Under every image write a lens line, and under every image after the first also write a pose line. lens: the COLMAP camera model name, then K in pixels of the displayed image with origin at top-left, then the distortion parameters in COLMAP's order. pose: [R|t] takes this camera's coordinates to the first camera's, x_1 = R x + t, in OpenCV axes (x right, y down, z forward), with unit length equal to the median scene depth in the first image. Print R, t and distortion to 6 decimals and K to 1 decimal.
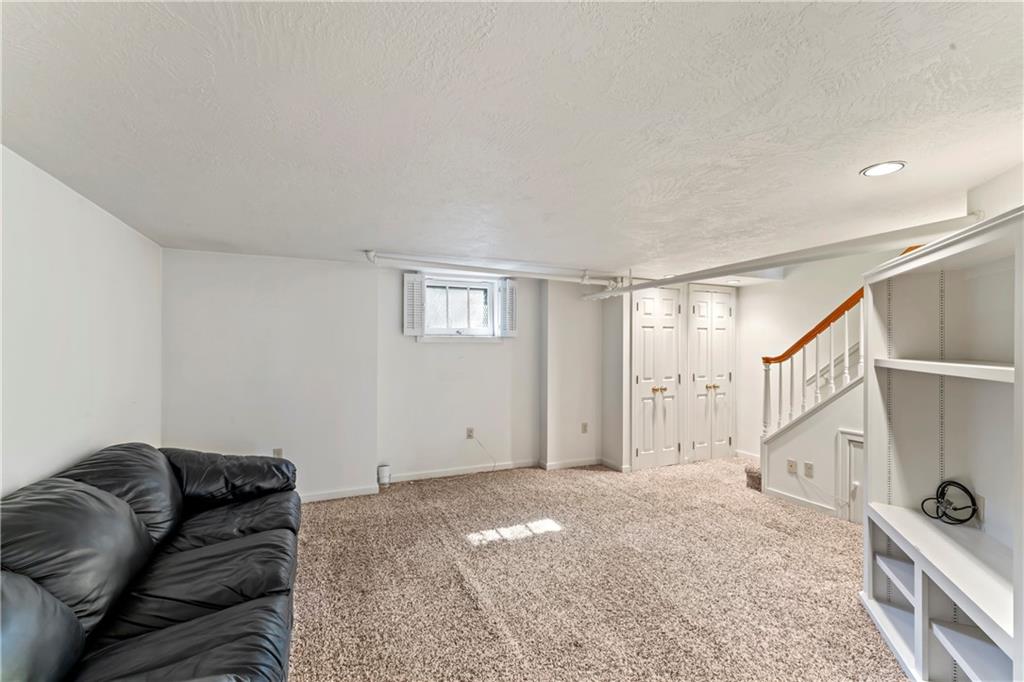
lens RADIAL K [[438.5, 0, 510.7], [0, 438.5, 339.1], [0, 0, 1]] dist [0.003424, 0.000369]
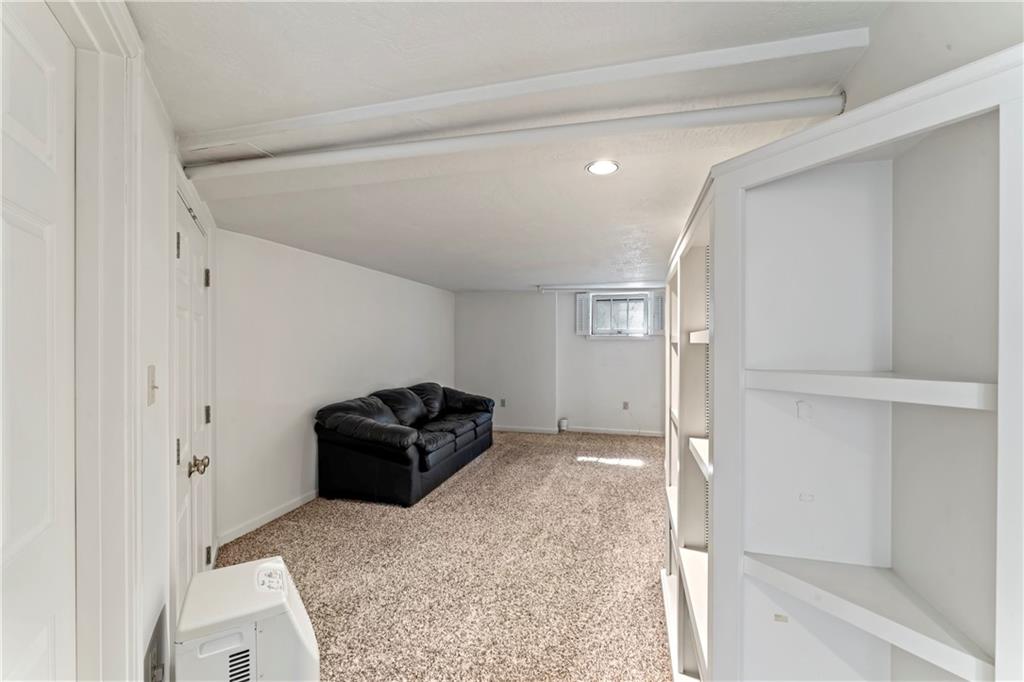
lens RADIAL K [[438.5, 0, 514.4], [0, 438.5, 342.5], [0, 0, 1]] dist [0.003424, 0.000369]
pose [[0.773433, 0.001130, -0.633877, 0.729918], [0.007580, 0.999910, 0.011032, -0.001421], [0.633833, -0.013337, 0.773355, -0.407653]]
